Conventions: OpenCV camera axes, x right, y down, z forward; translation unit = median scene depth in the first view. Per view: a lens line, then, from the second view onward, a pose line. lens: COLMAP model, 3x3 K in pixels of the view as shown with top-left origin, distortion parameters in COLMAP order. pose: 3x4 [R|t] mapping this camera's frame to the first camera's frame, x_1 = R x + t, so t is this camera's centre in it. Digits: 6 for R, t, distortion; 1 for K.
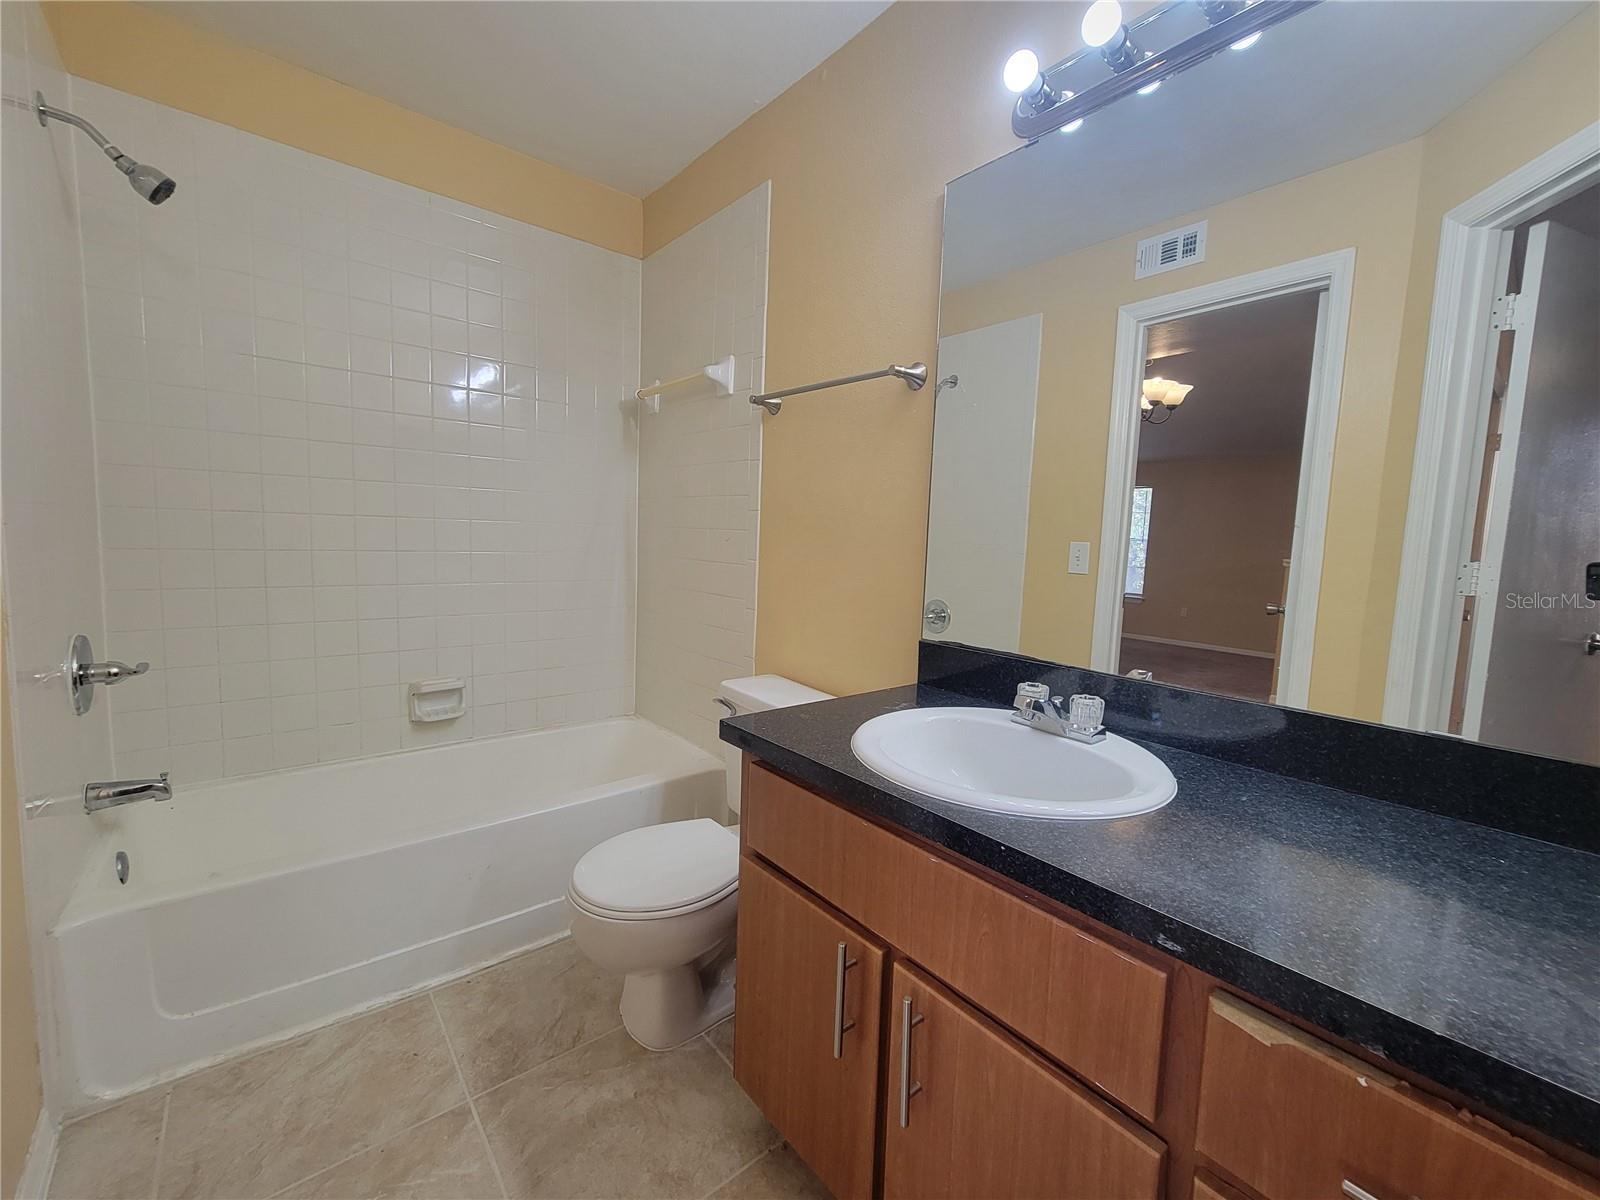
lens RADIAL K [[655.3, 0, 803.1], [0, 655.3, 596.2], [0, 0, 1]] dist [-0.000299, 0.000370]
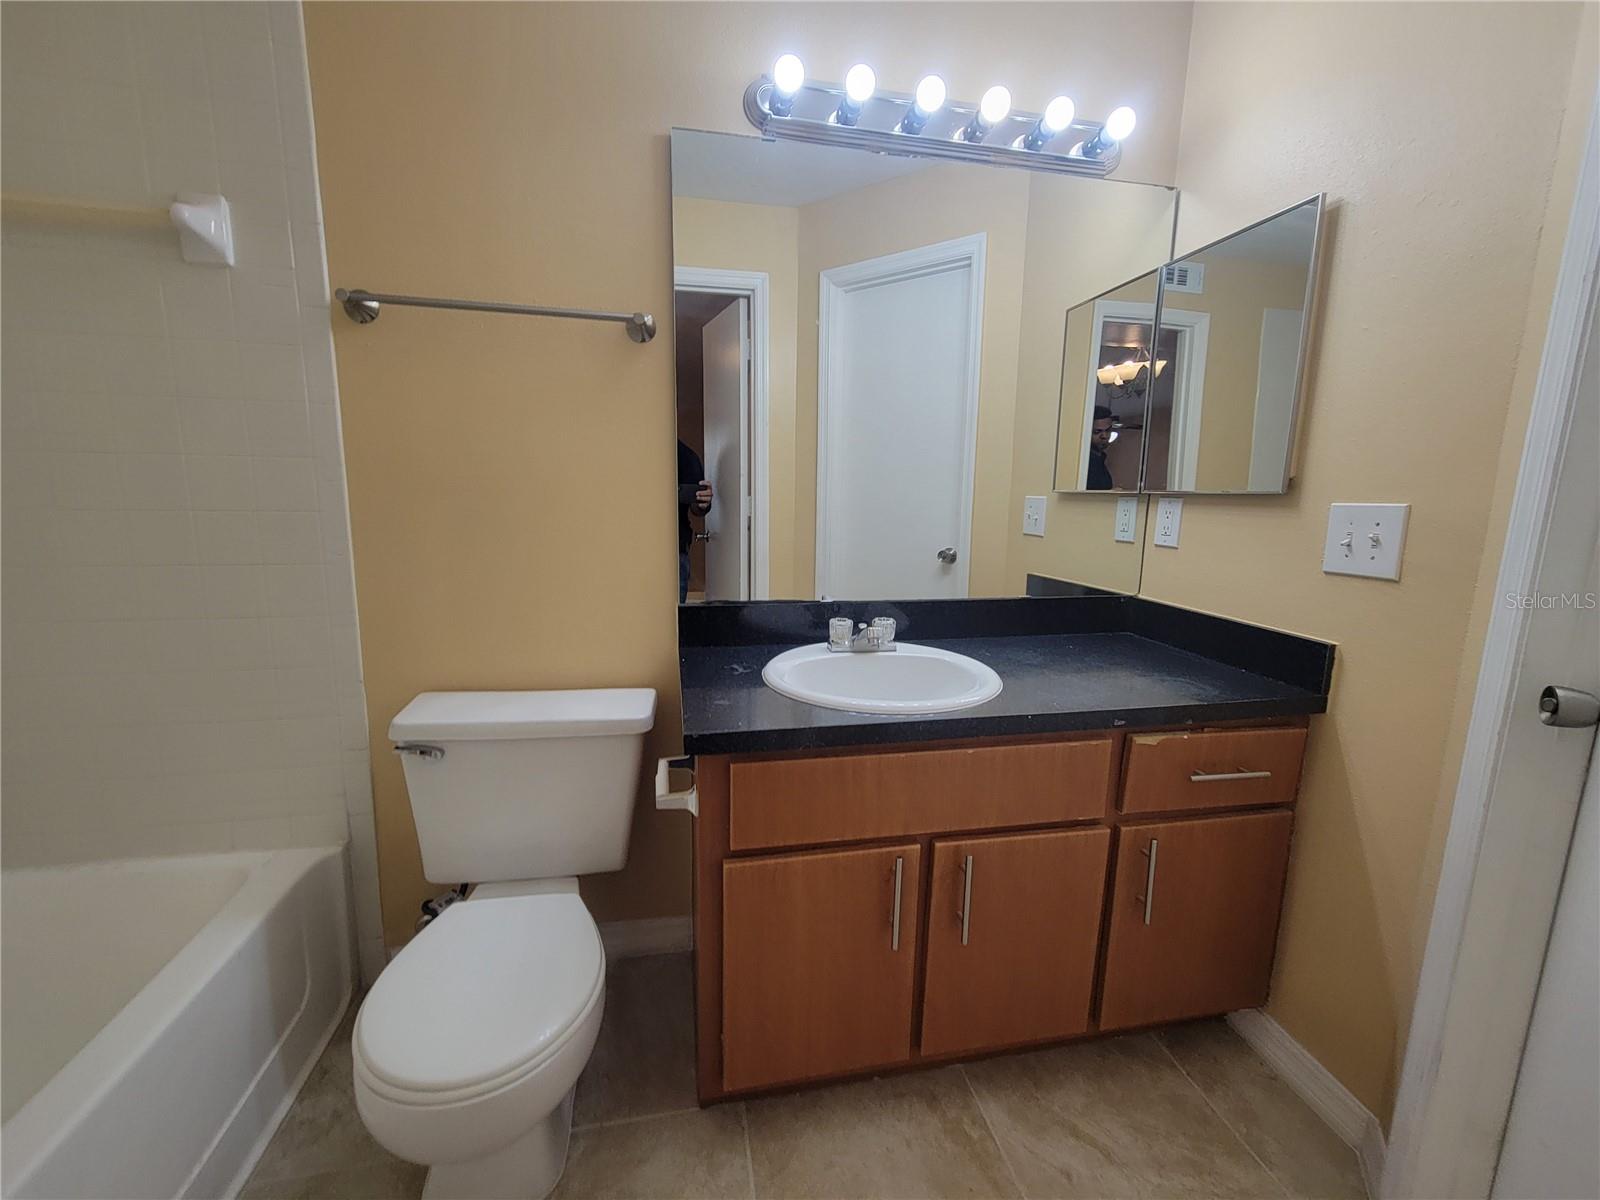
lens RADIAL K [[655.3, 0, 803.7], [0, 655.3, 601.2], [0, 0, 1]] dist [-0.000299, 0.000370]
pose [[0.477960, -0.176837, 0.860397, -0.686352], [0.084617, 0.984239, 0.155285, -0.090696], [-0.874296, -0.001416, 0.485390, 0.406858]]
